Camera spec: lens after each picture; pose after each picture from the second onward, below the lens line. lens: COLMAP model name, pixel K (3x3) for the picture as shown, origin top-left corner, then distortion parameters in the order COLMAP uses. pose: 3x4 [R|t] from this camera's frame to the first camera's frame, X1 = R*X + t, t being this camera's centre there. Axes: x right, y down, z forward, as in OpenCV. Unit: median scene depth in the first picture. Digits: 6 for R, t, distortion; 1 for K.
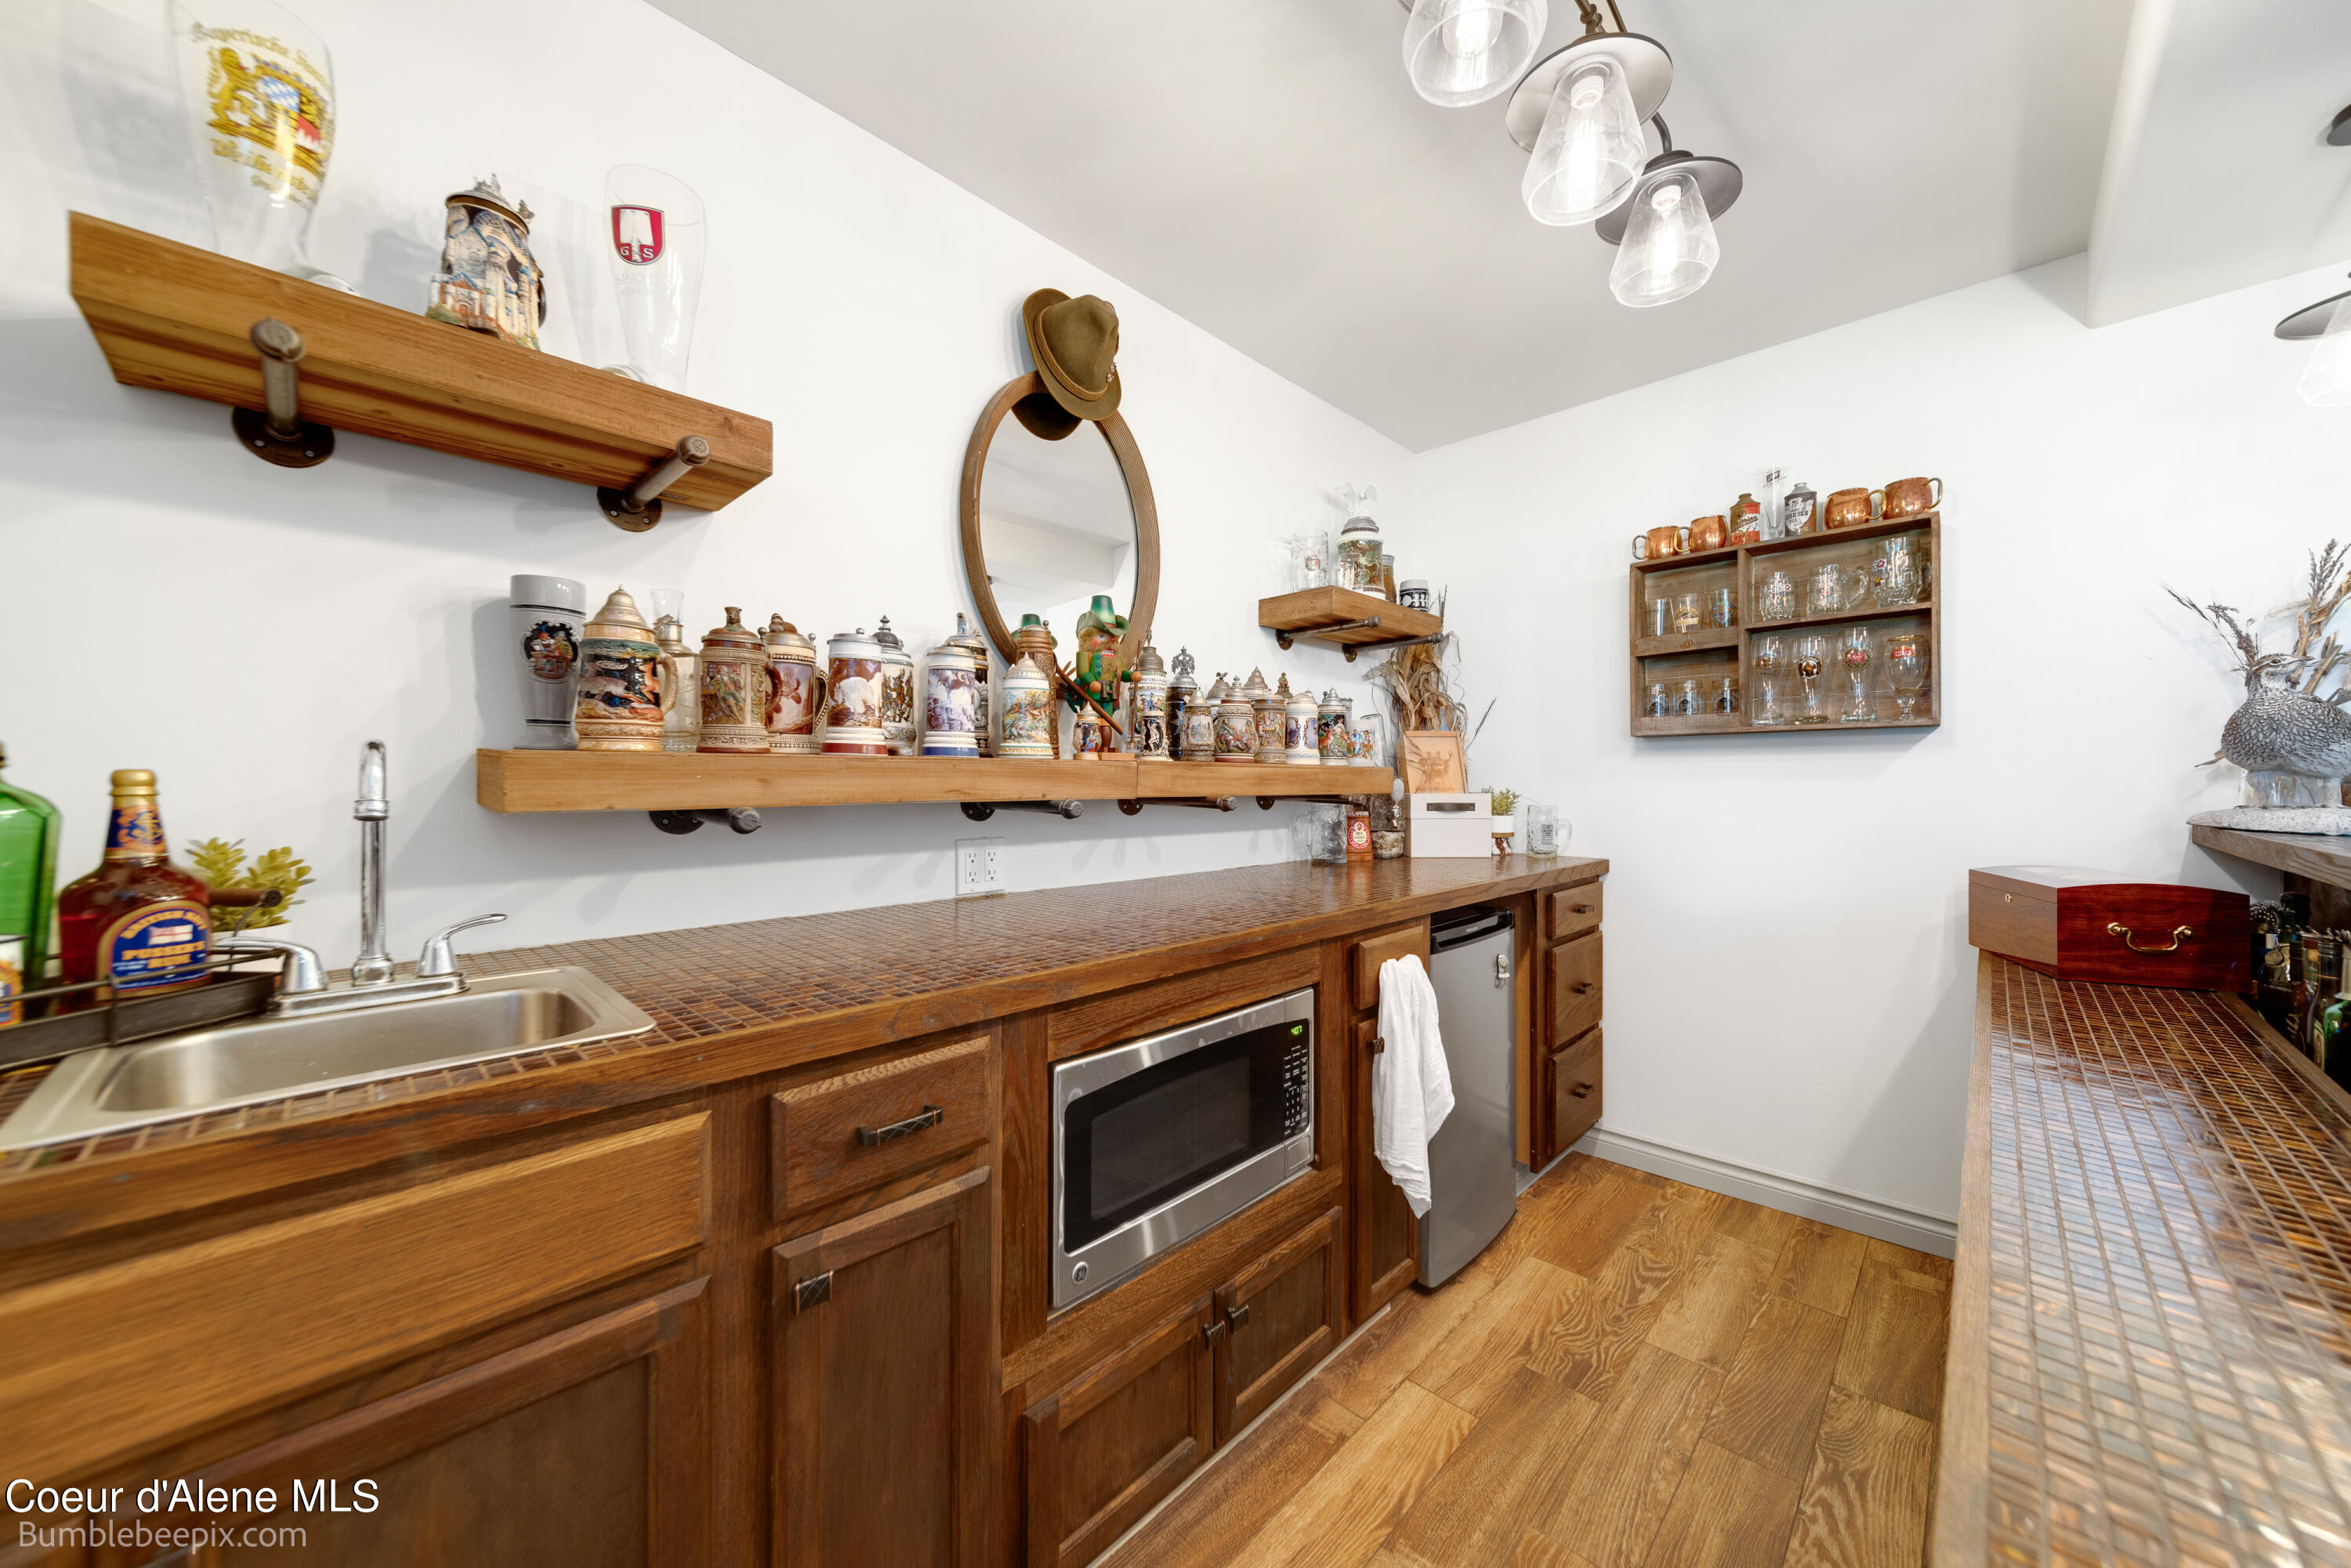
lens RADIAL K [[829.4, 0, 1190.2], [0, 829.4, 791.9], [0, 0, 1]] dist [0.004900, 0.000069]
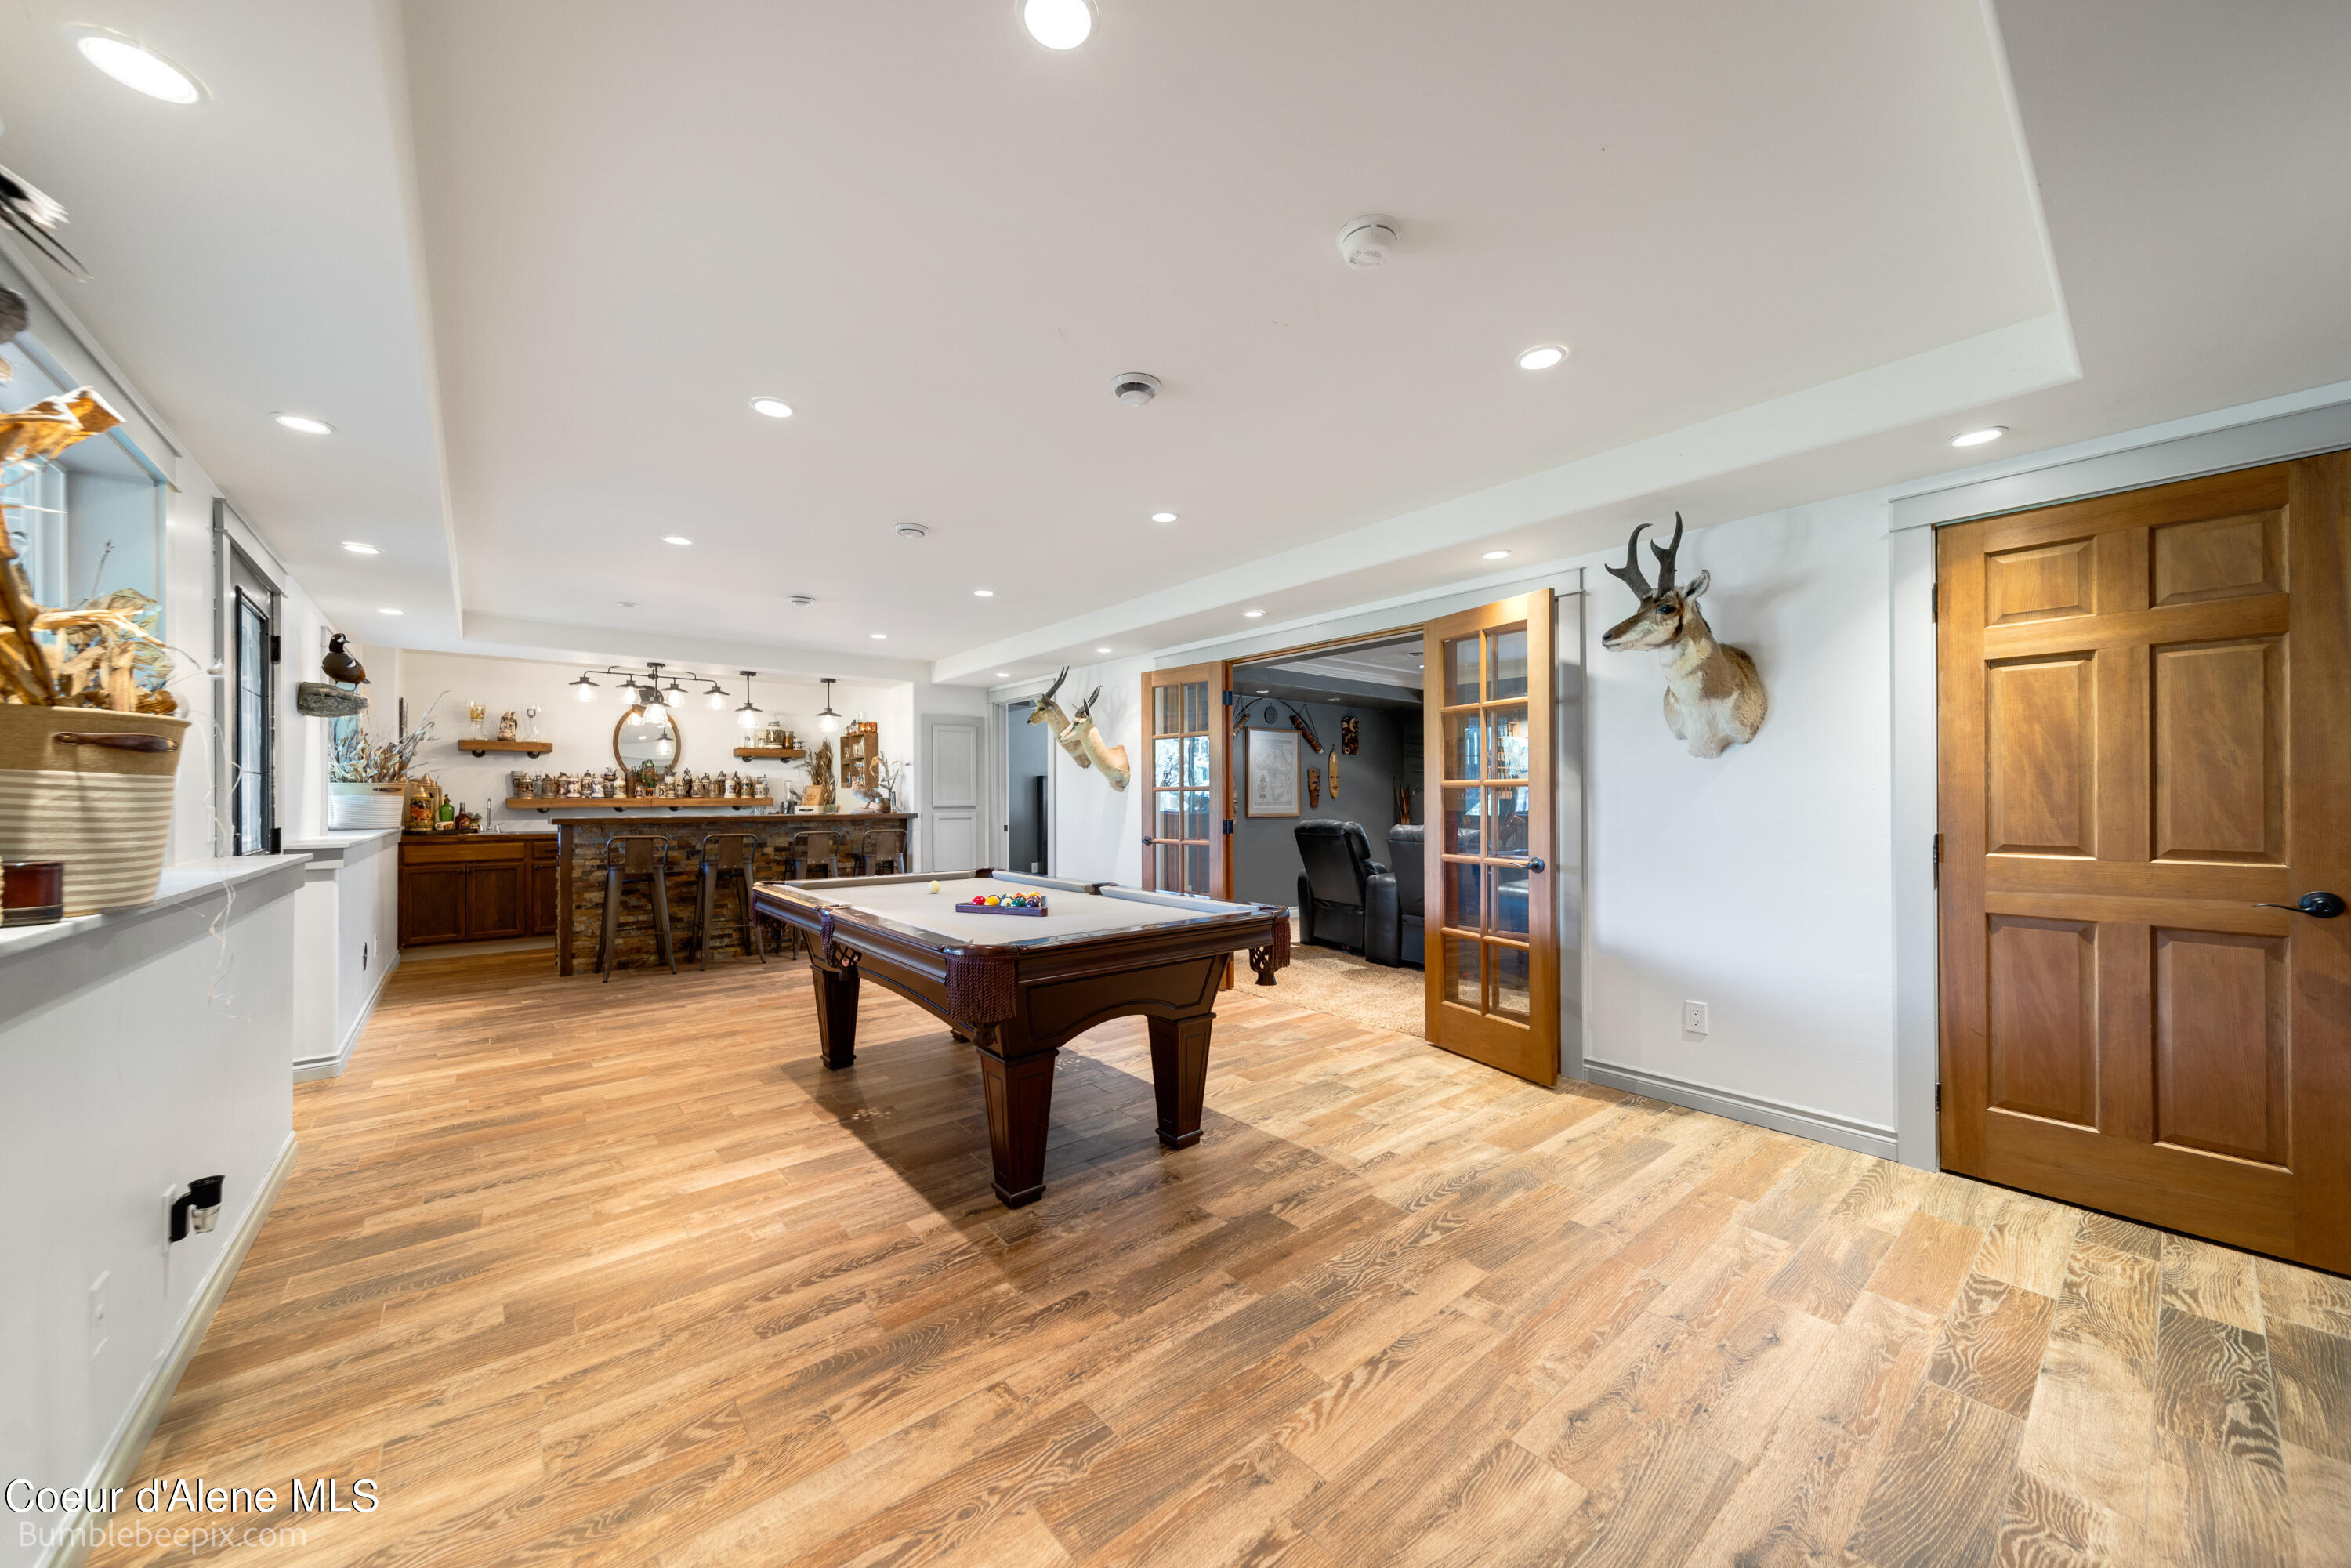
lens RADIAL K [[829.4, 0, 1187.0], [0, 829.4, 803.0], [0, 0, 1]] dist [0.004900, 0.000069]
pose [[0.994843, -0.003712, -0.101360, 4.744471], [0.002841, 0.999958, -0.008729, 0.051095], [0.101388, 0.008396, 0.994812, -4.583813]]
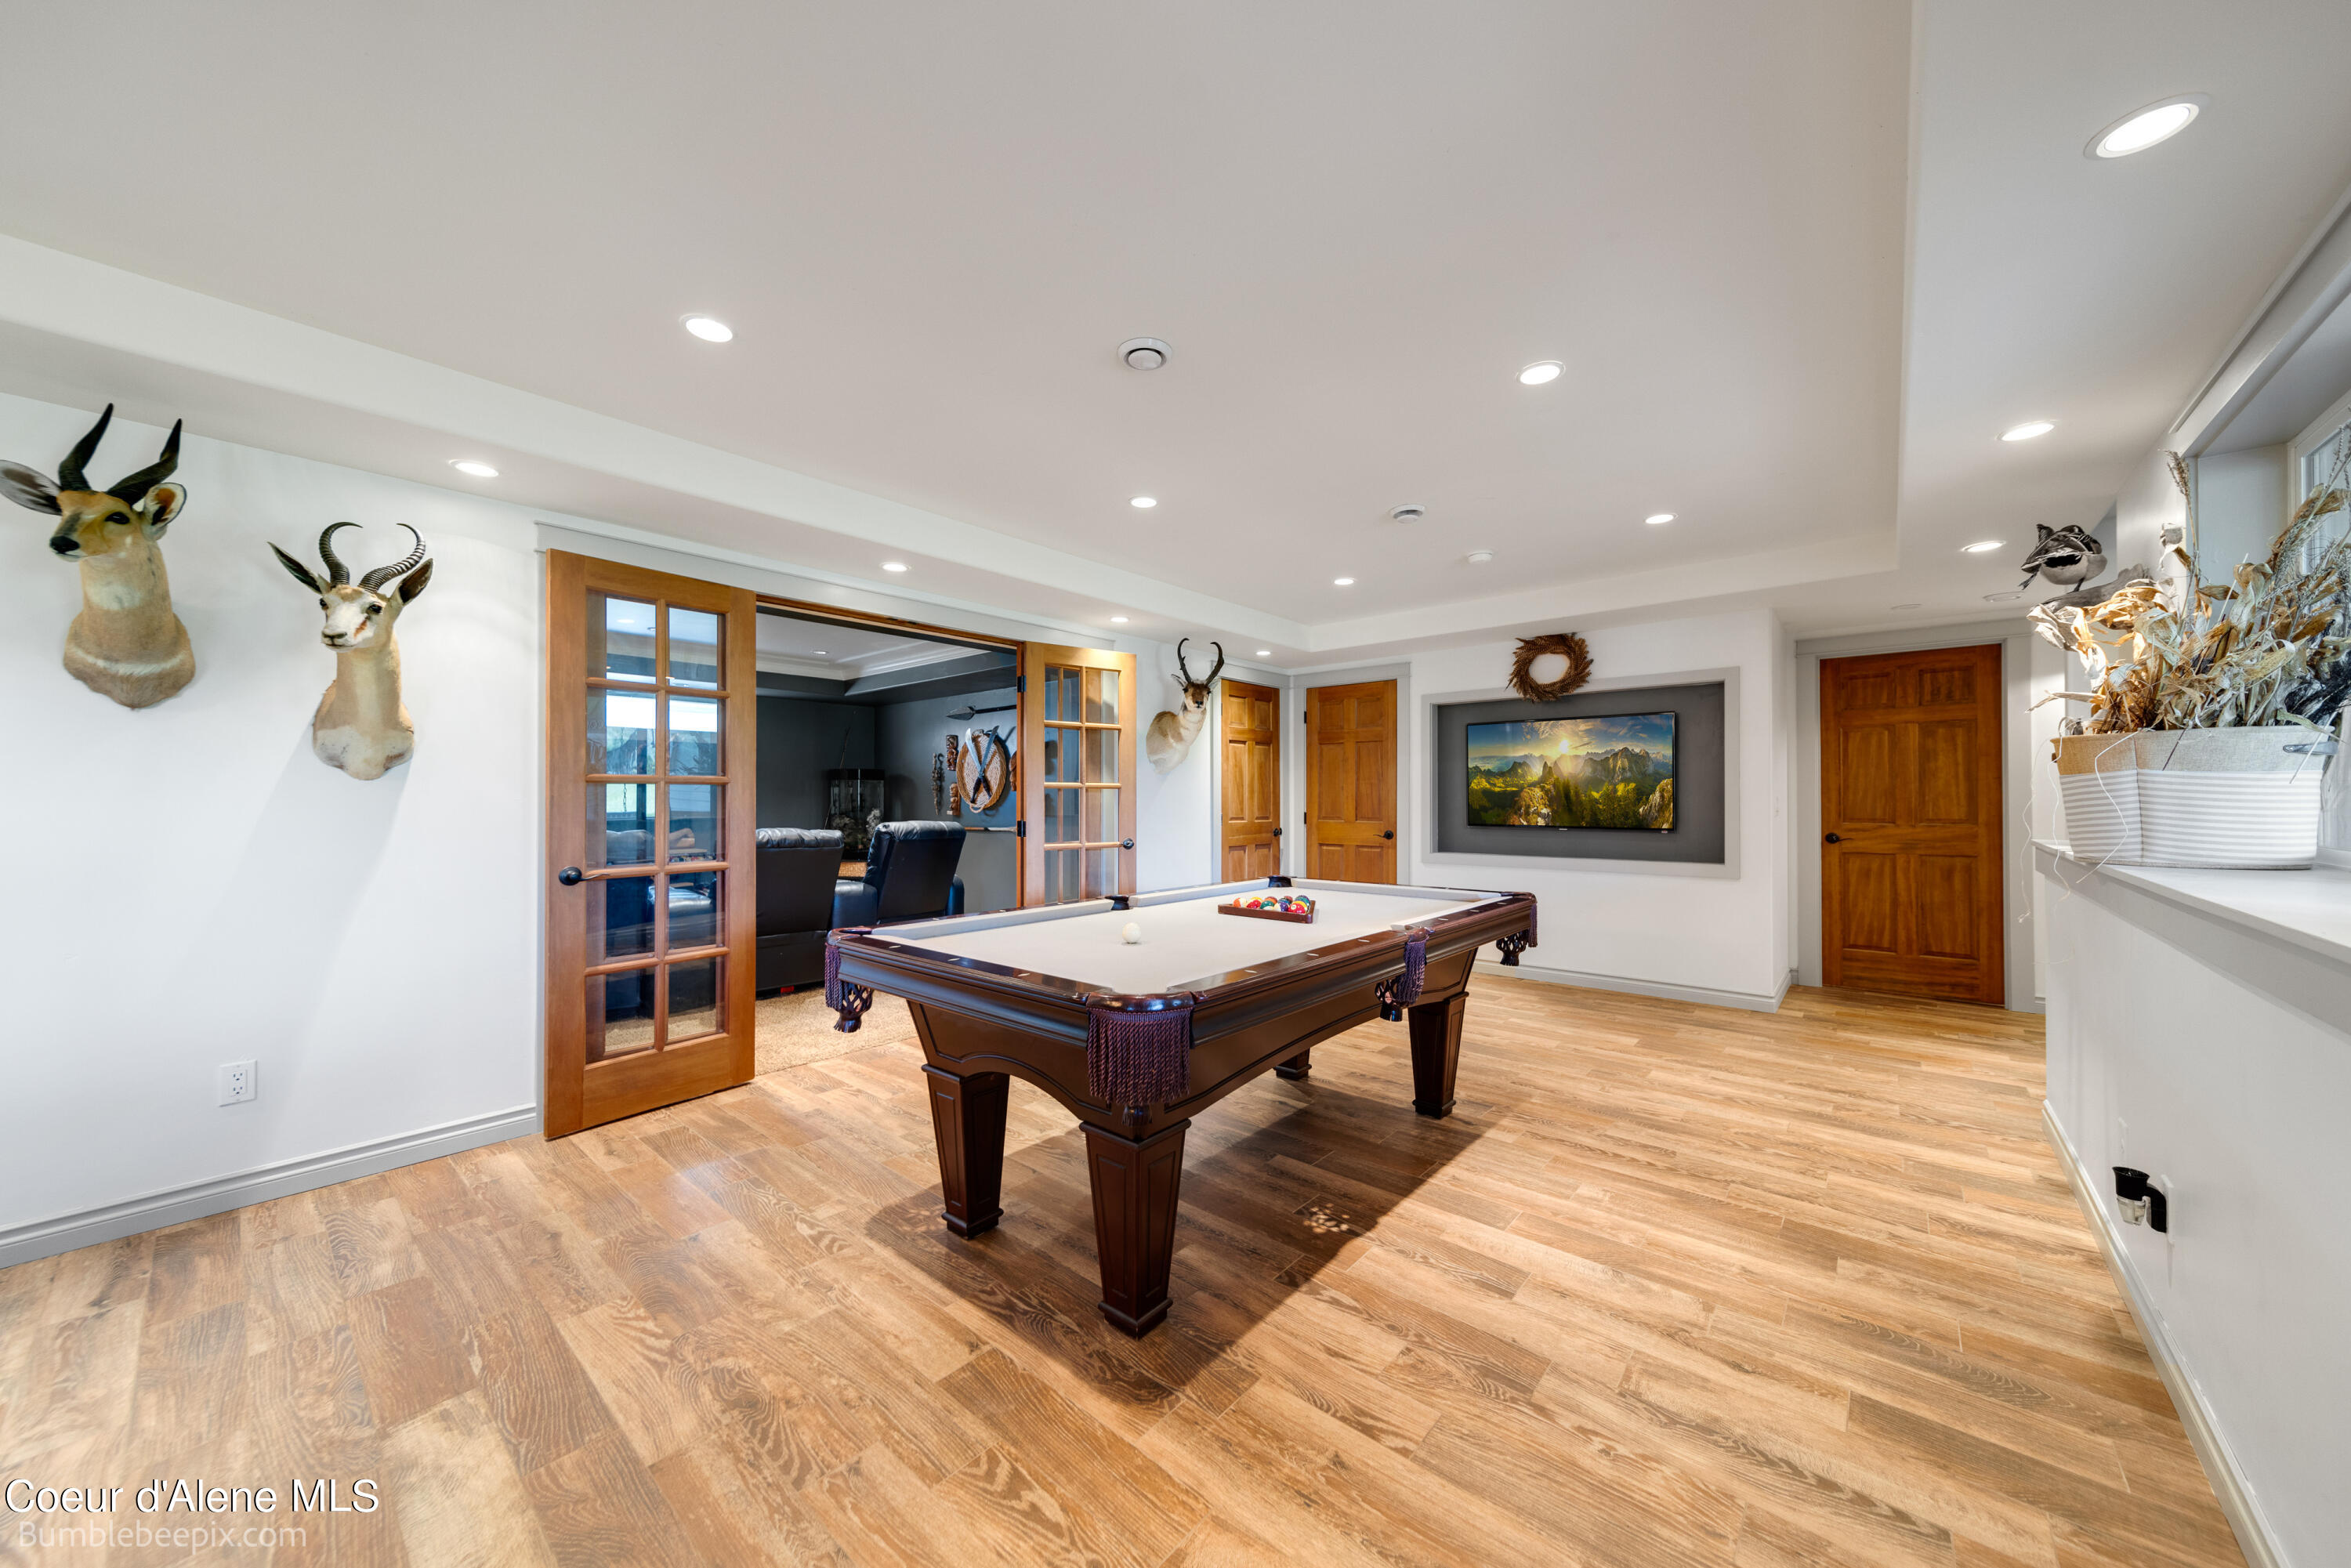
lens RADIAL K [[829.4, 0, 1159.8], [0, 829.4, 801.6], [0, 0, 1]] dist [0.004900, 0.000069]
pose [[-0.046124, -0.003957, 0.998928, 1.449235], [0.015978, 0.999861, 0.004698, 0.018434], [-0.998808, 0.016177, -0.046054, -1.493324]]
